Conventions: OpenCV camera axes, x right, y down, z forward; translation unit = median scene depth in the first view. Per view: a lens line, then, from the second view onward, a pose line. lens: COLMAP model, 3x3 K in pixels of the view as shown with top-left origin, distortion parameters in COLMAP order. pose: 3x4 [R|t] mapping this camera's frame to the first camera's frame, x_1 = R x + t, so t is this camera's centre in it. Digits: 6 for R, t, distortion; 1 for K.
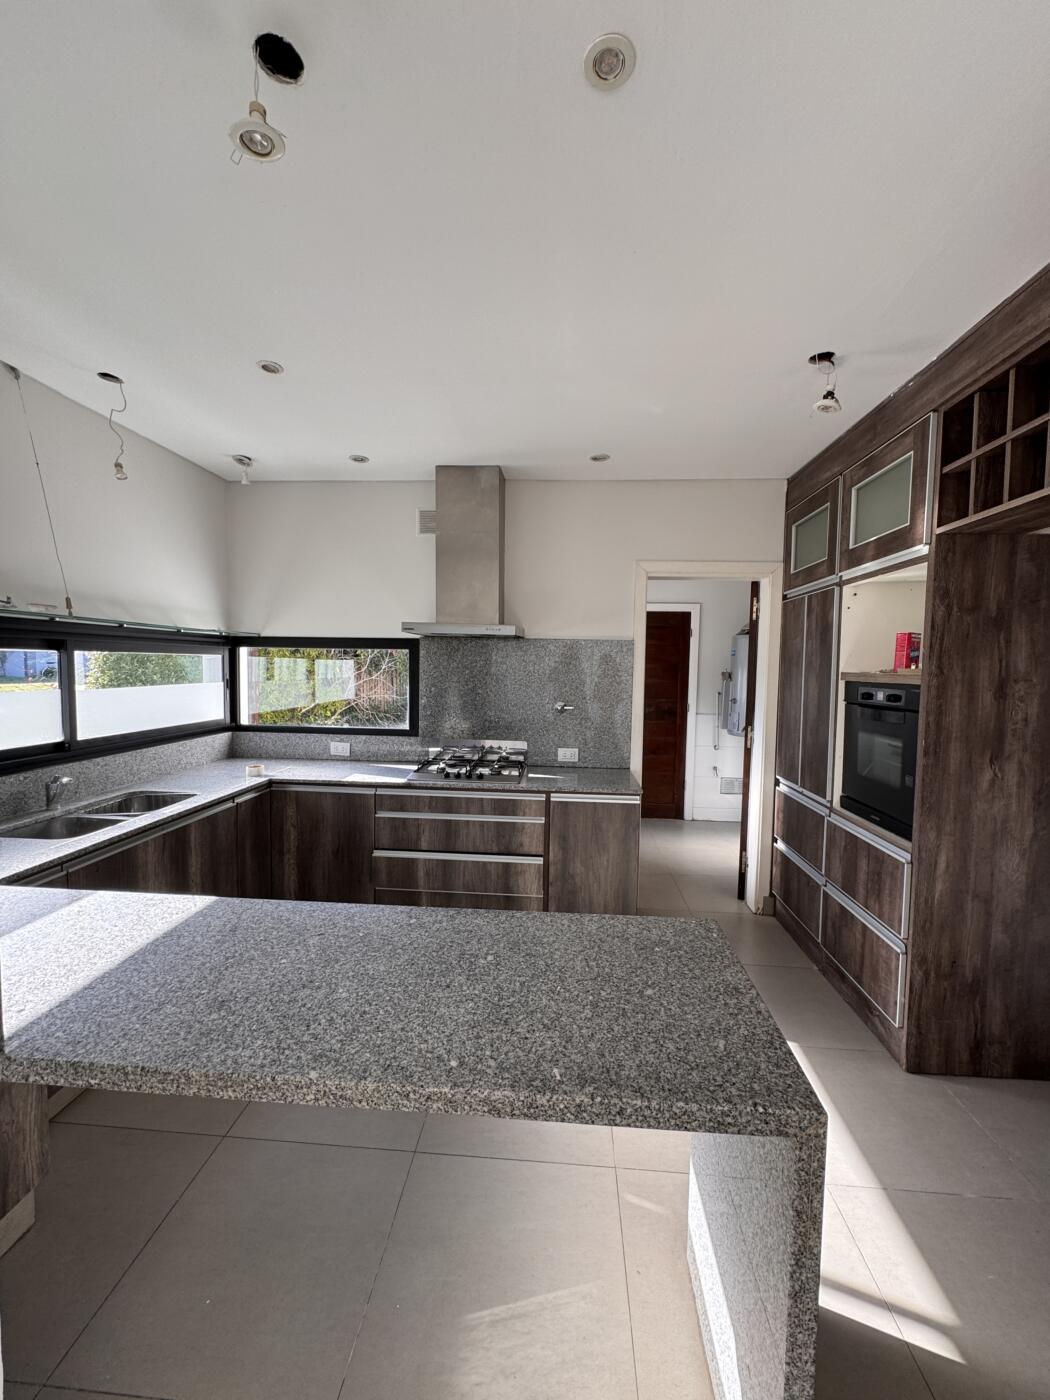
lens RADIAL K [[559.9, 0, 526.5], [0, 559.9, 700.7], [0, 0, 1]] dist [-0.002559, 0.000344]
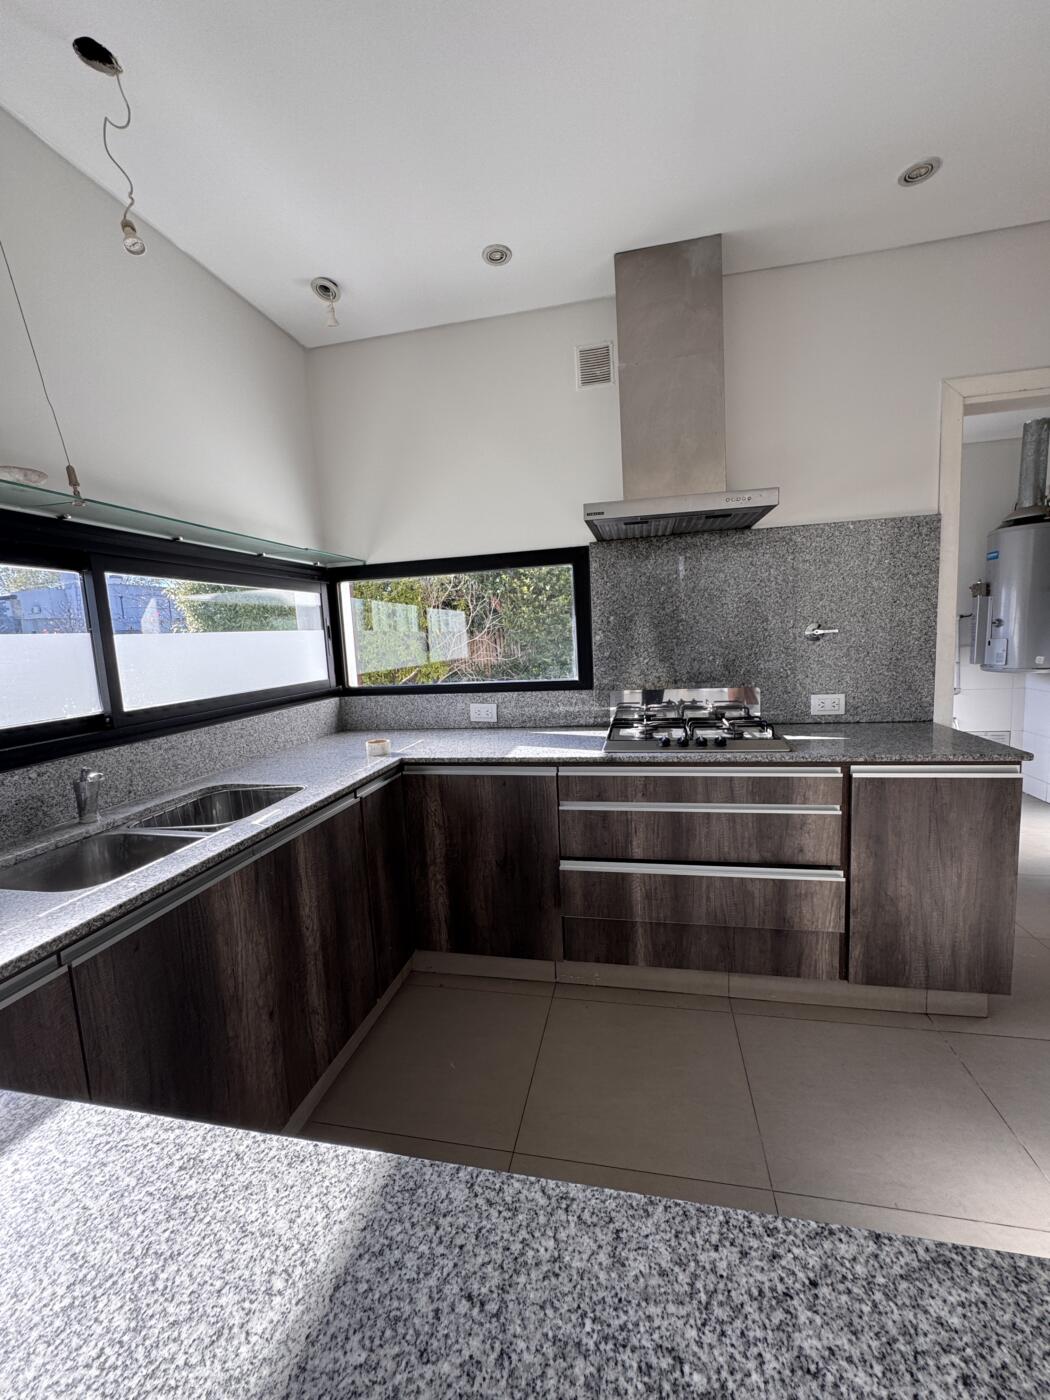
lens RADIAL K [[559.9, 0, 526.7], [0, 559.9, 700.4], [0, 0, 1]] dist [-0.002559, 0.000344]
pose [[0.988415, -0.051745, -0.142680, -0.210594], [0.059658, 0.996877, 0.051748, 0.043833], [0.139556, -0.059660, 0.988415, 0.360286]]
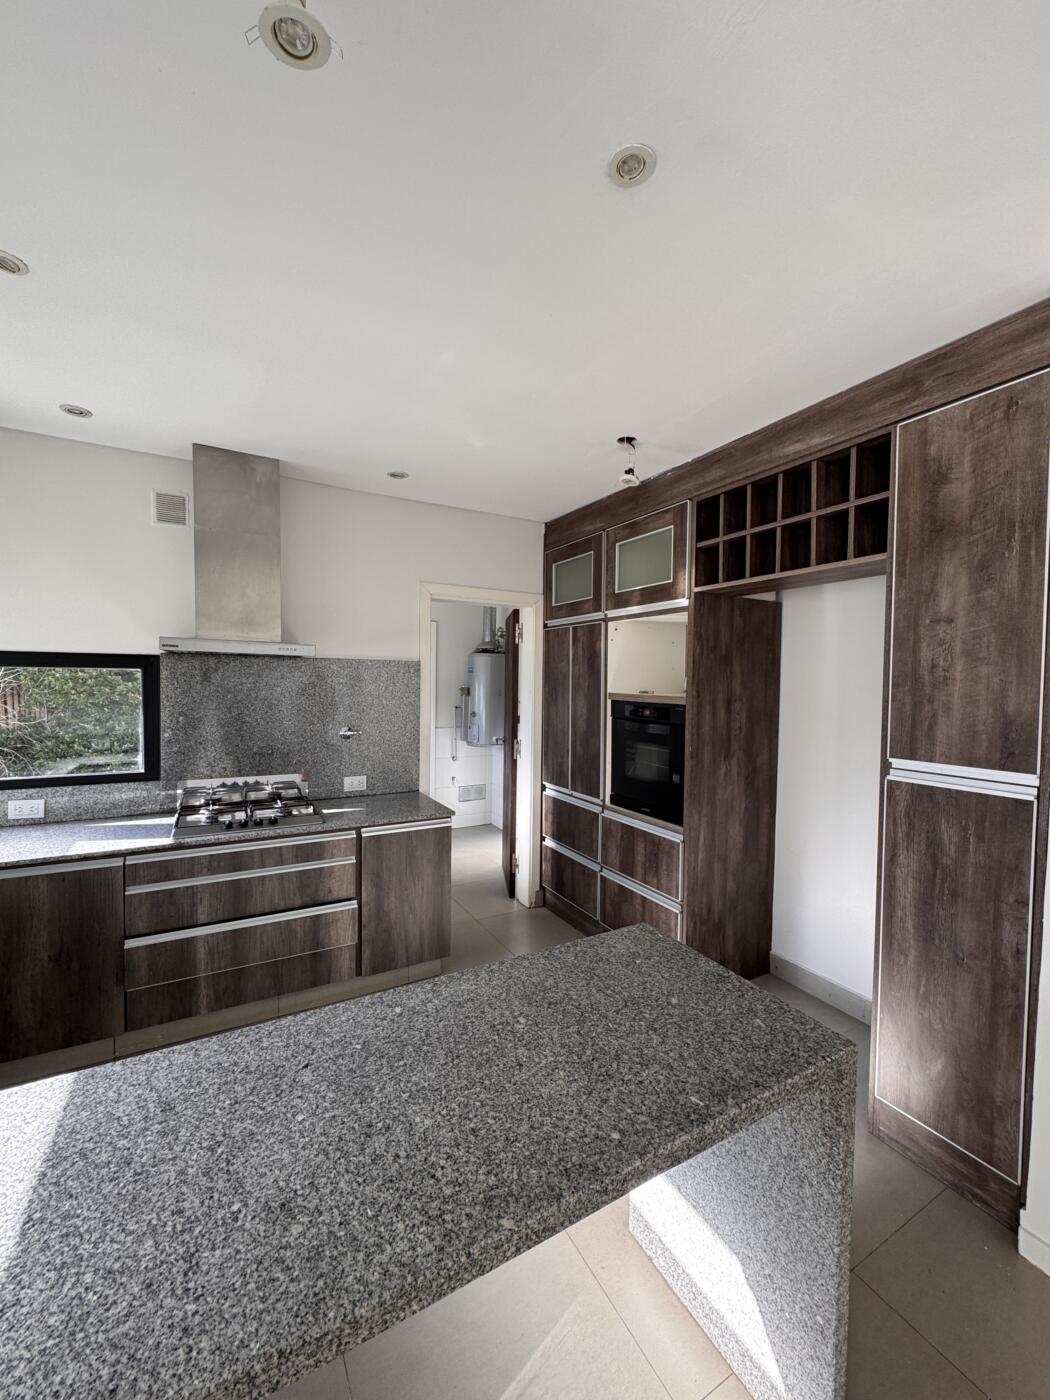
lens RADIAL K [[559.9, 0, 526.8], [0, 559.9, 700.4], [0, 0, 1]] dist [-0.002559, 0.000344]
pose [[0.834517, -0.026463, 0.550347, -0.229708], [0.034065, 0.999413, -0.003597, -0.032636], [-0.549929, 0.021749, 0.834928, 0.076169]]
